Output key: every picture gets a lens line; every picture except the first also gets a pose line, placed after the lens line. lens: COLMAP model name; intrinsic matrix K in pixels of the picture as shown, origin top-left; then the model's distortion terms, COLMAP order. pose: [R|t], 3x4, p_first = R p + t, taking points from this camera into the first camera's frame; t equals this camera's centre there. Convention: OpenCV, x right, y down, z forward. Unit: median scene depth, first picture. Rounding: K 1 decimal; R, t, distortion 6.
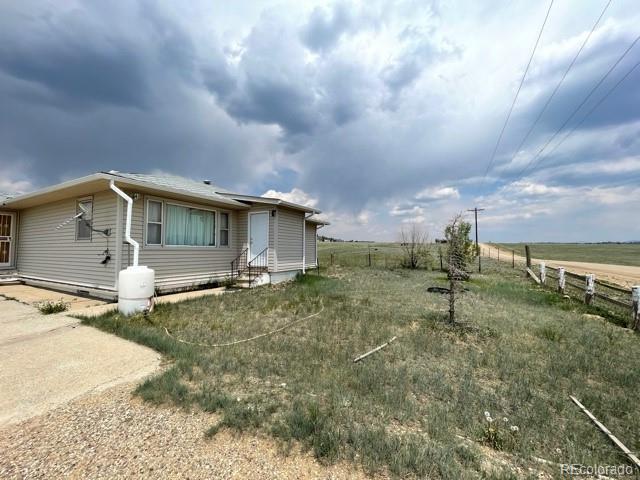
lens RADIAL K [[258.6, 0, 320.0], [0, 258.6, 240.0], [0, 0, 1]] dist [-0.002140, 0.000679]
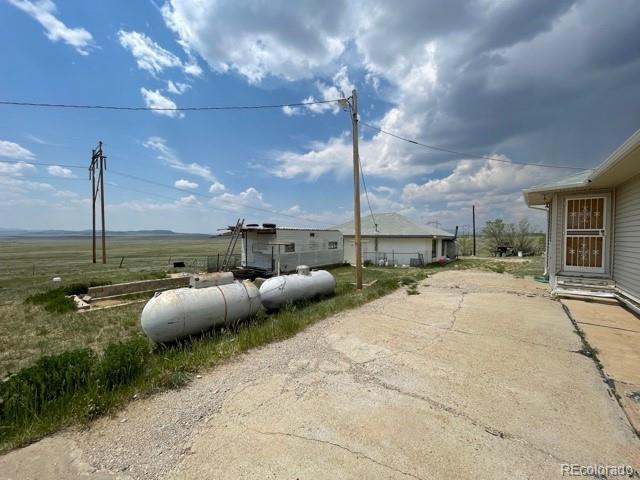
lens RADIAL K [[258.6, 0, 320.0], [0, 258.6, 240.0], [0, 0, 1]] dist [-0.002140, 0.000679]
pose [[-0.167854, 0.007547, -0.985783, -0.472260], [0.033574, 0.999434, 0.001934, -0.013213], [0.985240, -0.032772, -0.168012, 0.442505]]
